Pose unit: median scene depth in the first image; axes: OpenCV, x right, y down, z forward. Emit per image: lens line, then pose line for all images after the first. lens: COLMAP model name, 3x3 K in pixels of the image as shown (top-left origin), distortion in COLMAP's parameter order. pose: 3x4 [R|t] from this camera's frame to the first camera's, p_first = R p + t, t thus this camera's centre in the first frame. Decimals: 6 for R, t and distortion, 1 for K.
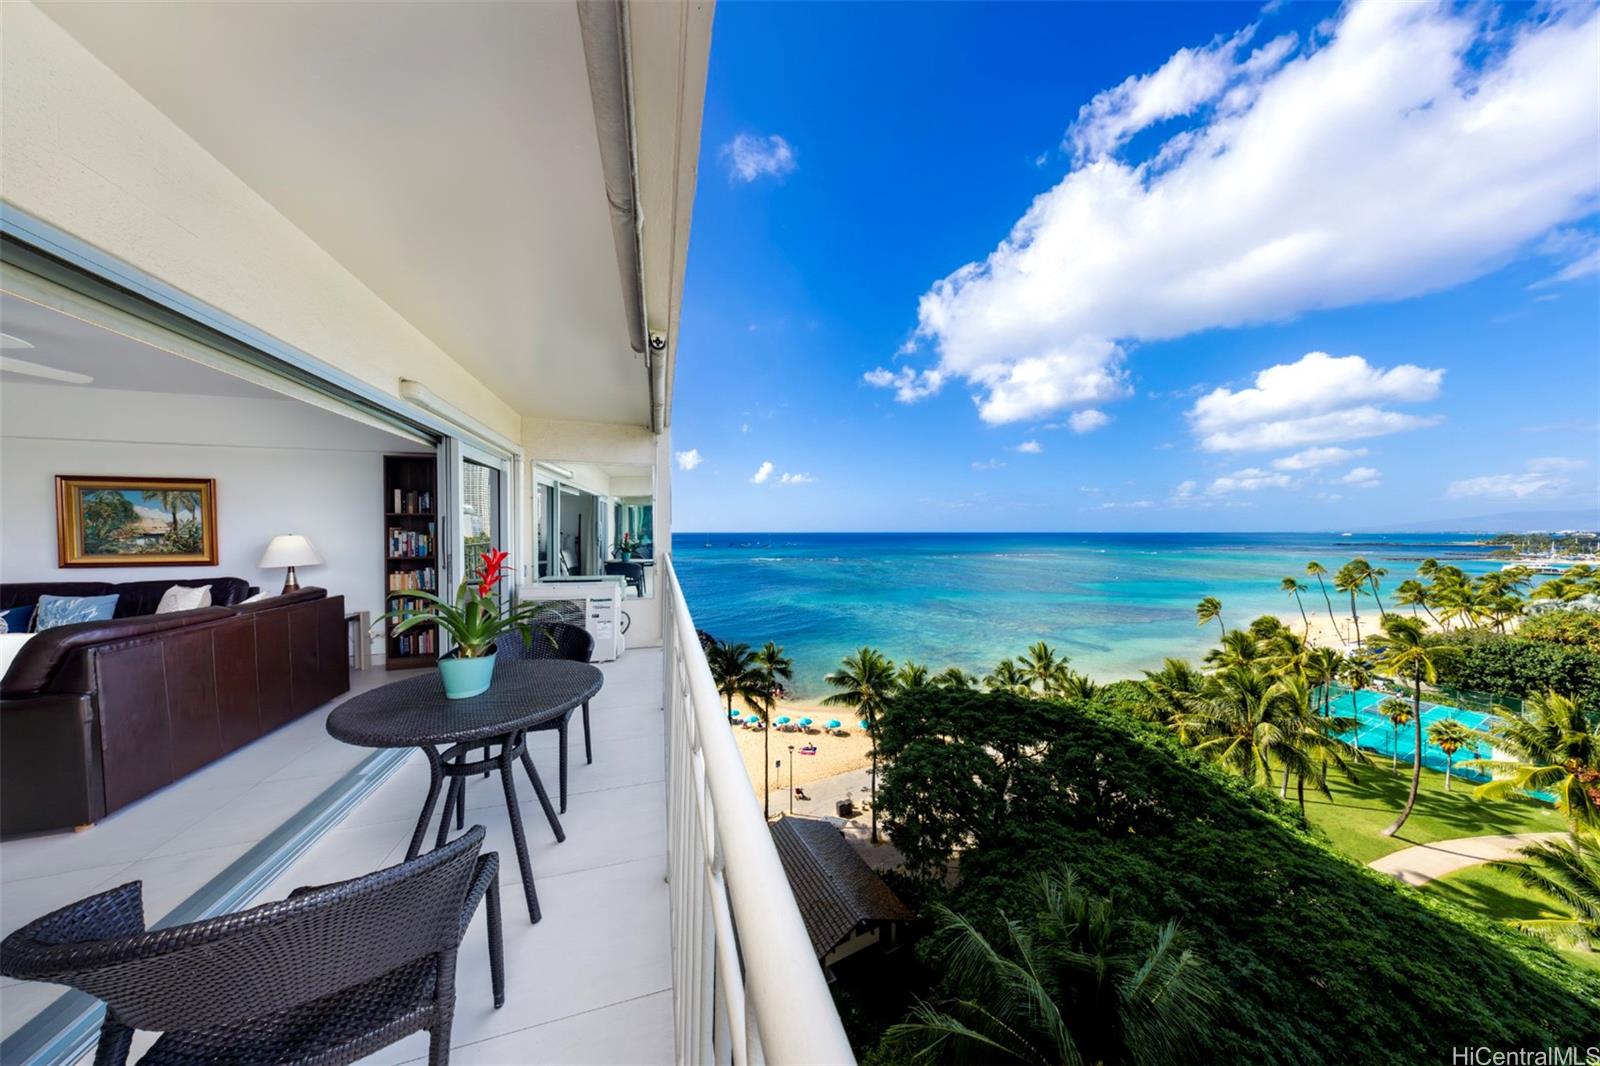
lens RADIAL K [[489.1, 0, 839.6], [0, 489.1, 528.4], [0, 0, 1]] dist [-0.003598, 0.000094]
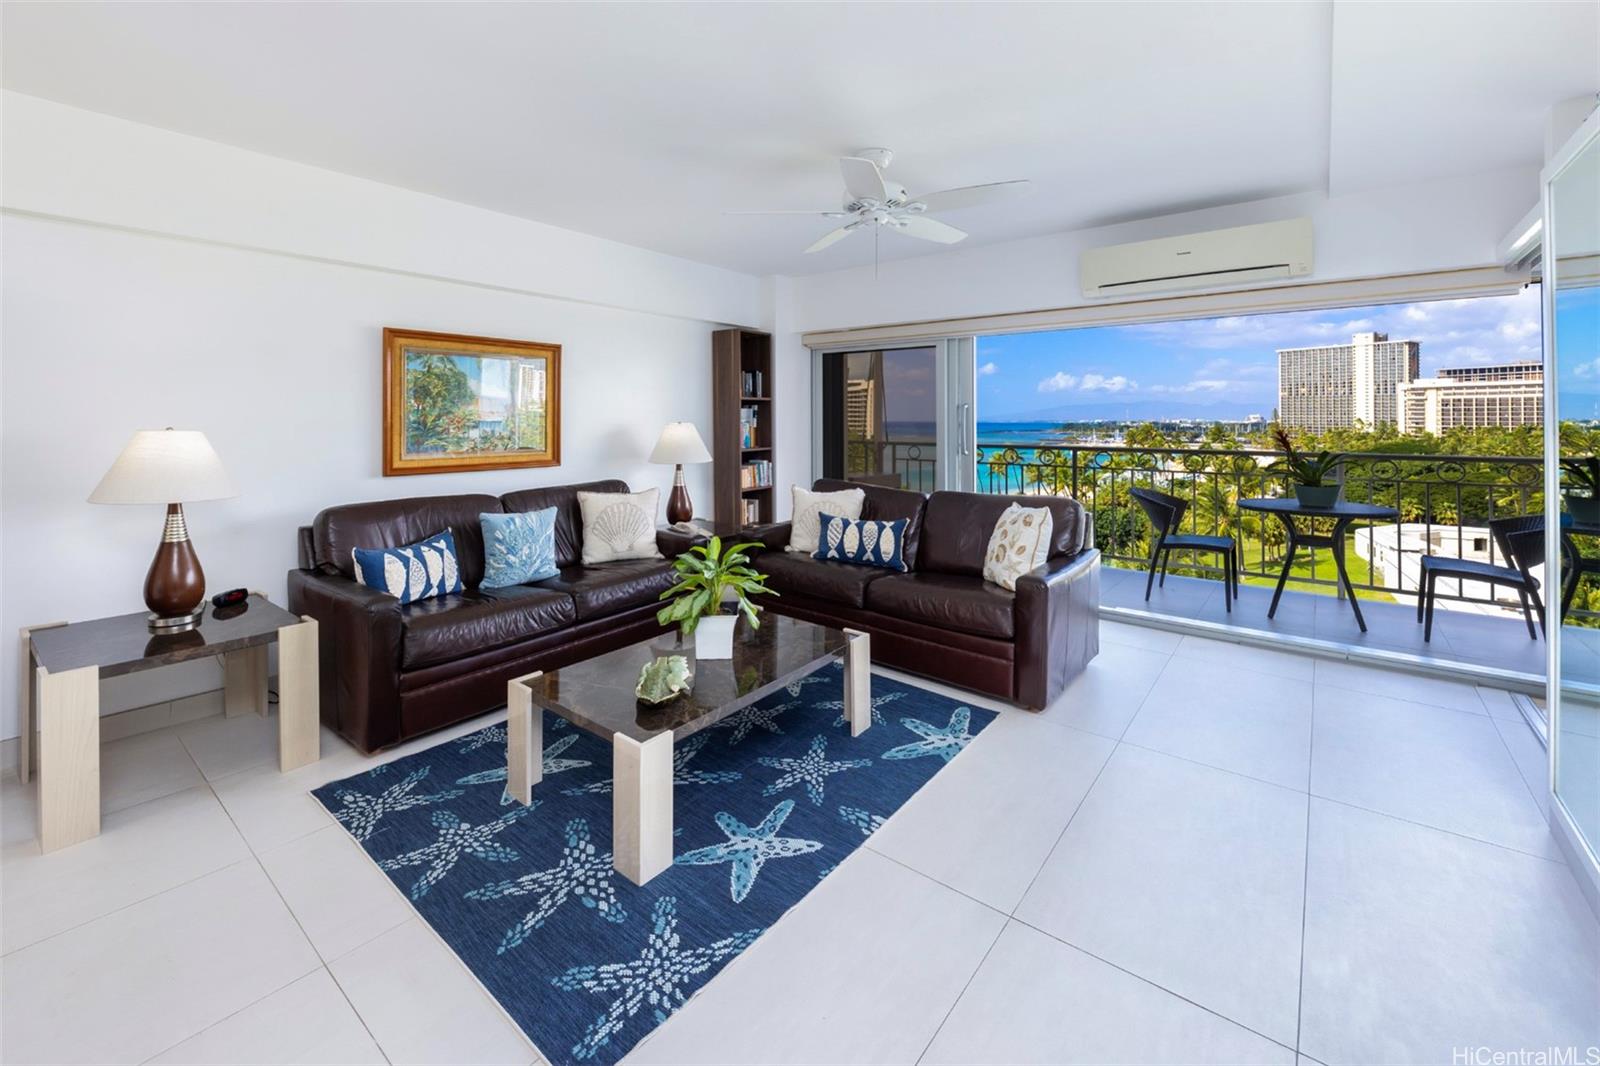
lens RADIAL K [[633.3, 0, 774.5], [0, 633.3, 415.6], [0, 0, 1]] dist [0.023343, 0.000308]
pose [[0.854787, 0.005055, 0.518954, -0.531684], [-0.004392, 0.999987, -0.002506, 0.001211], [-0.518960, -0.000137, 0.854798, 0.013984]]
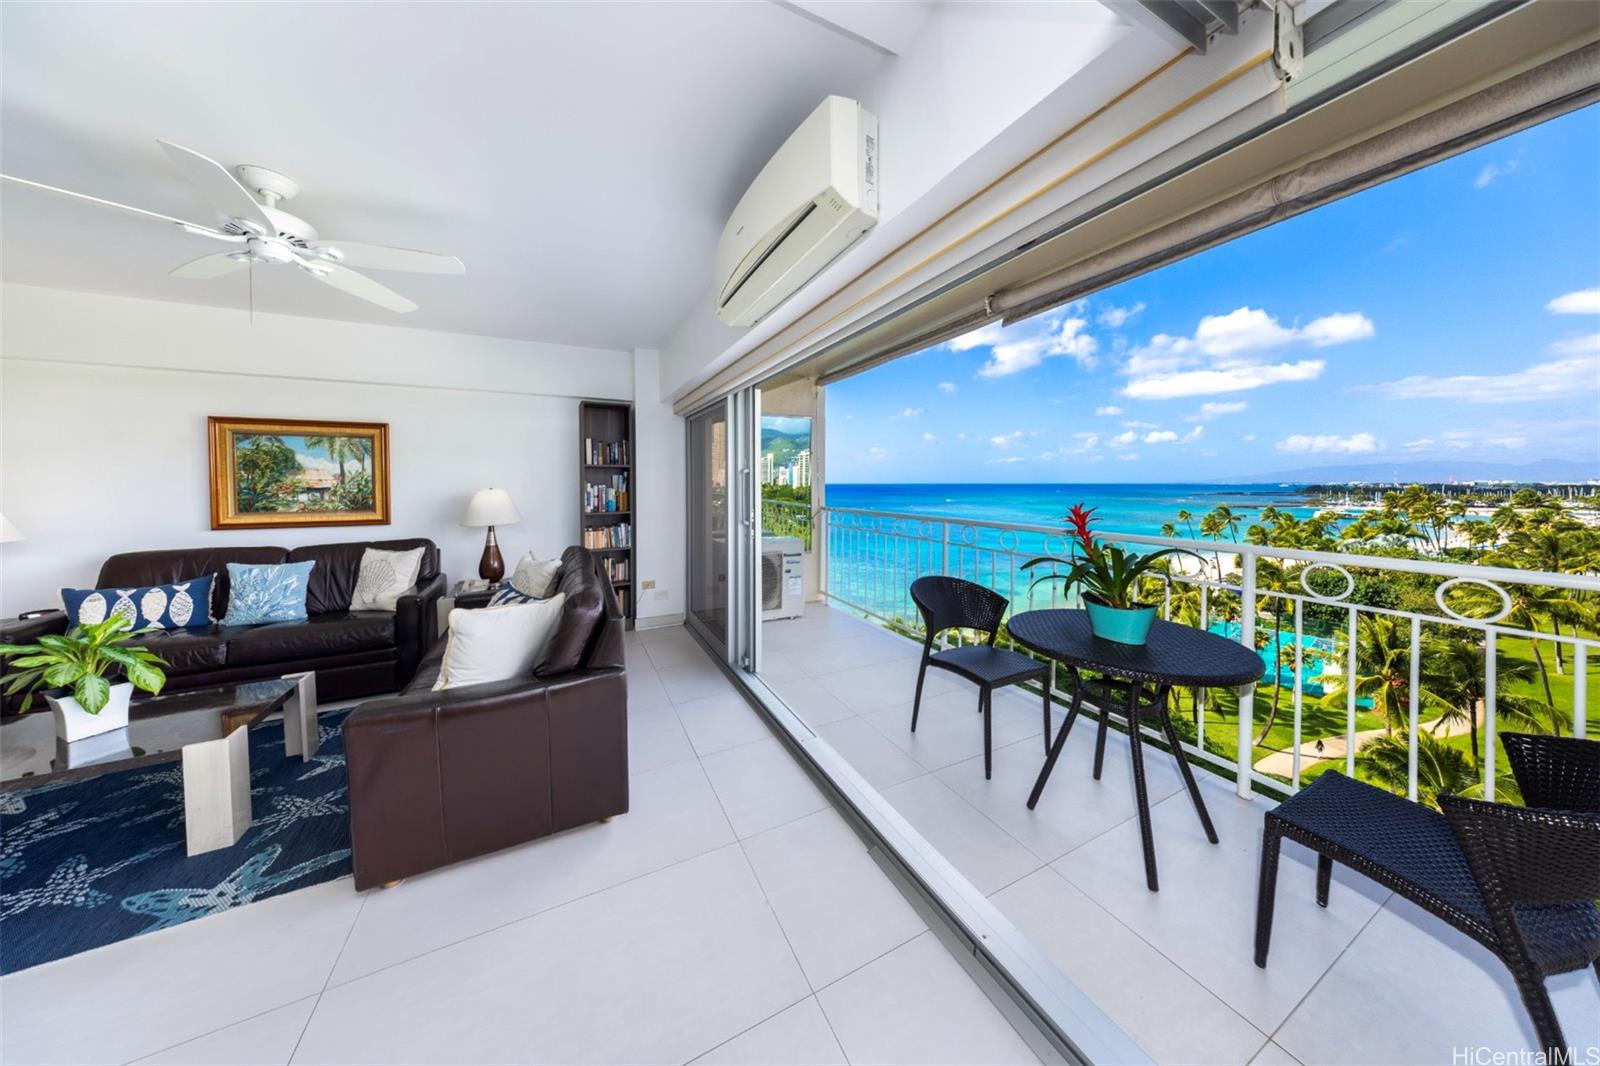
lens RADIAL K [[489.1, 0, 782.7], [0, 489.1, 484.2], [0, 0, 1]] dist [-0.003598, 0.000094]
pose [[0.990498, -0.001683, 0.137517, -0.255447], [0.000551, 0.999966, 0.008270, -0.000515], [-0.137526, -0.008115, 0.990465, 0.020200]]
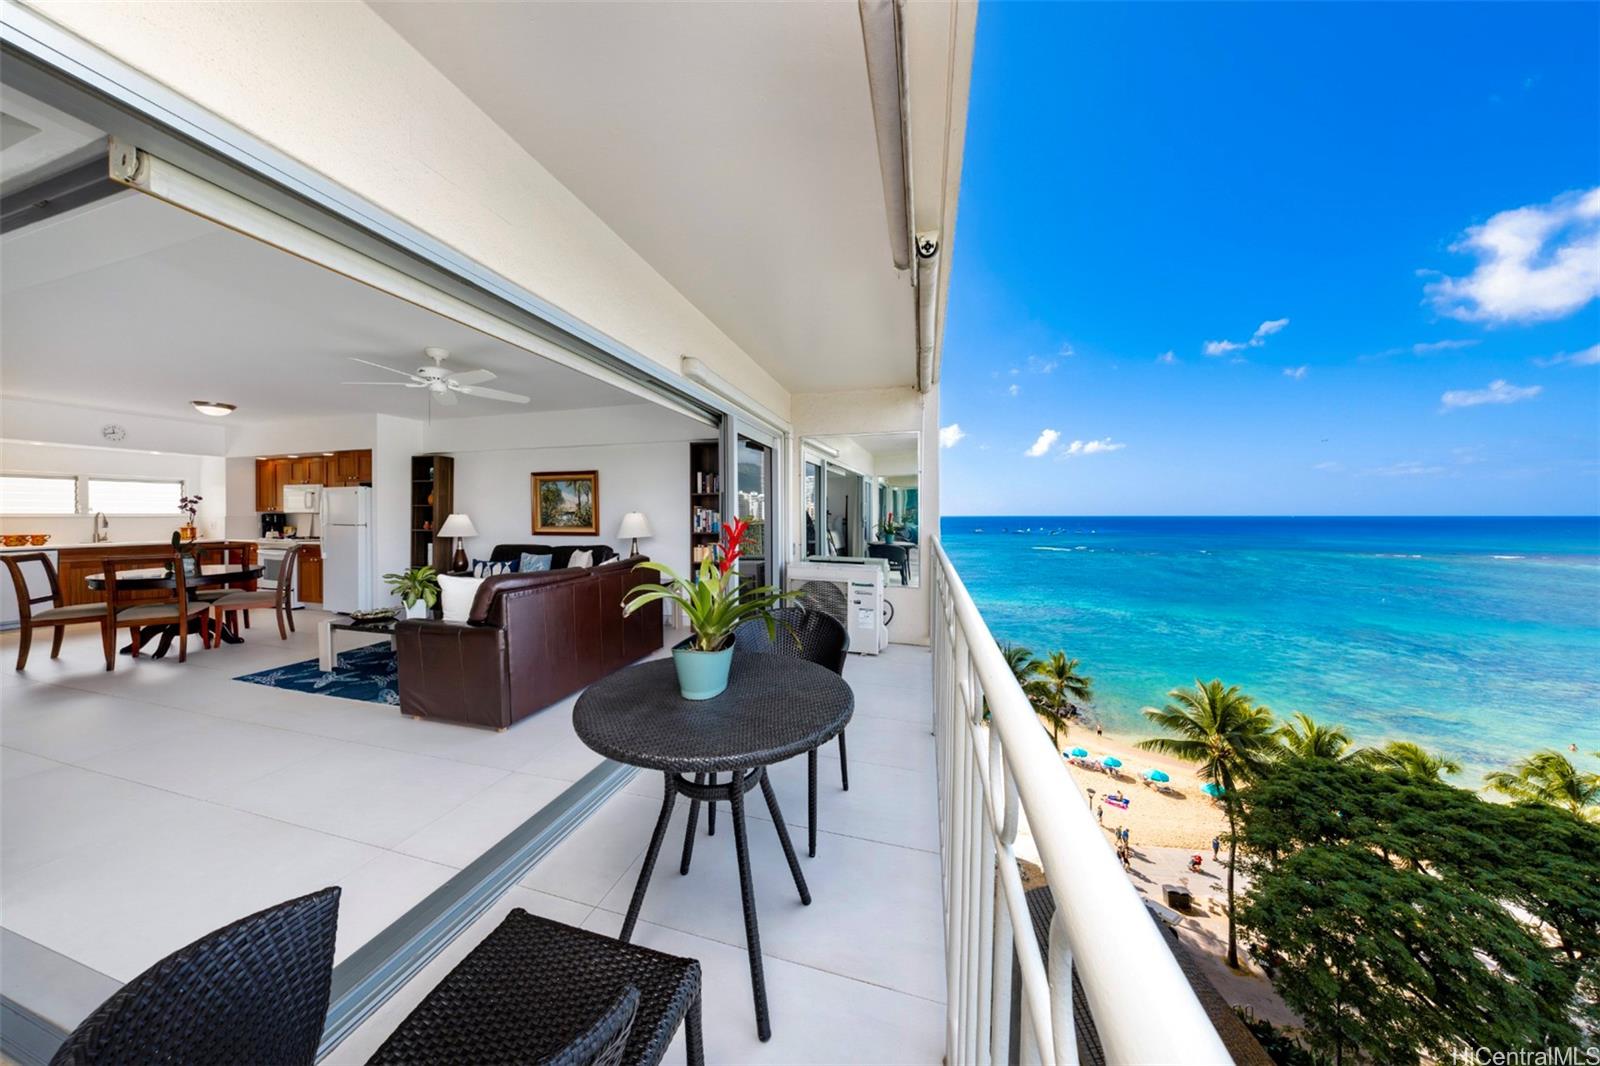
lens RADIAL K [[489.1, 0, 781.4], [0, 489.1, 517.1], [0, 0, 1]] dist [-0.003598, 0.000094]
pose [[0.805588, -0.000724, -0.592476, -0.032906], [0.003330, 0.999989, 0.003305, 0.008042], [0.592467, -0.004635, 0.805581, 0.079821]]
